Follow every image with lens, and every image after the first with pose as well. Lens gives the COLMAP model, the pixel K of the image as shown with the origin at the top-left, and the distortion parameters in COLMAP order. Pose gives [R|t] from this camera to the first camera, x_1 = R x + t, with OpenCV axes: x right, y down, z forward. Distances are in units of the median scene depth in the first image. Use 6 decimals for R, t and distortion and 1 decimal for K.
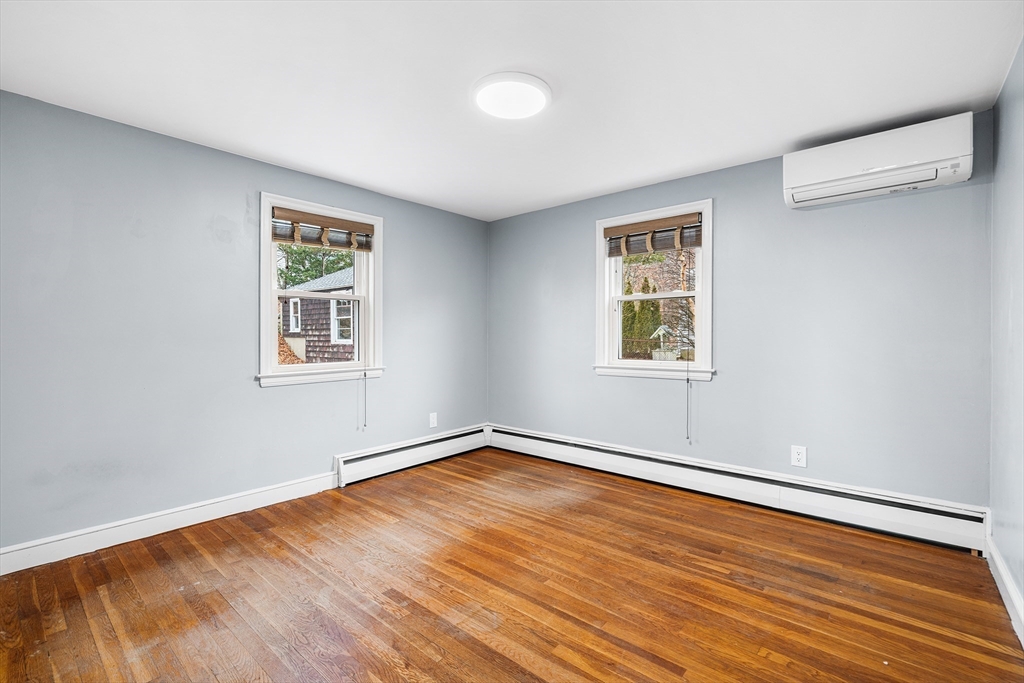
lens RADIAL K [[455.8, 0, 506.6], [0, 455.8, 331.9], [0, 0, 1]] dist [0.000808, 0.000000]
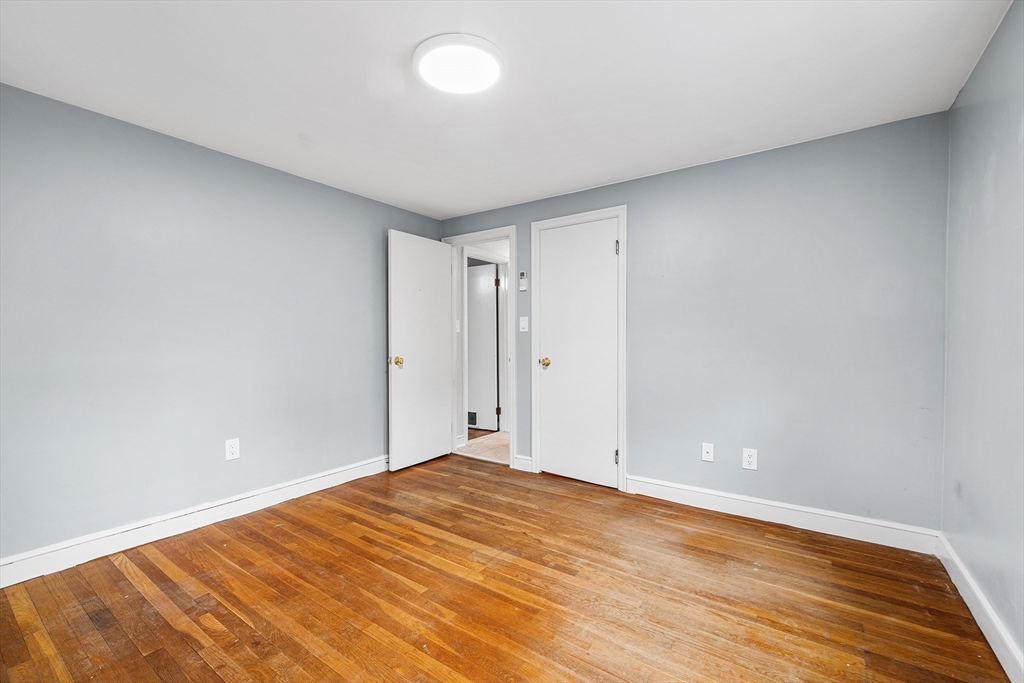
lens RADIAL K [[428.9, 0, 510.1], [0, 428.9, 345.7], [0, 0, 1]] dist [-0.004019, -0.000011]
pose [[-0.994843, 0.000888, -0.101421, -0.001703], [0.000508, 0.999993, 0.003774, 0.020360], [0.101423, 0.003703, -0.994836, 1.872997]]
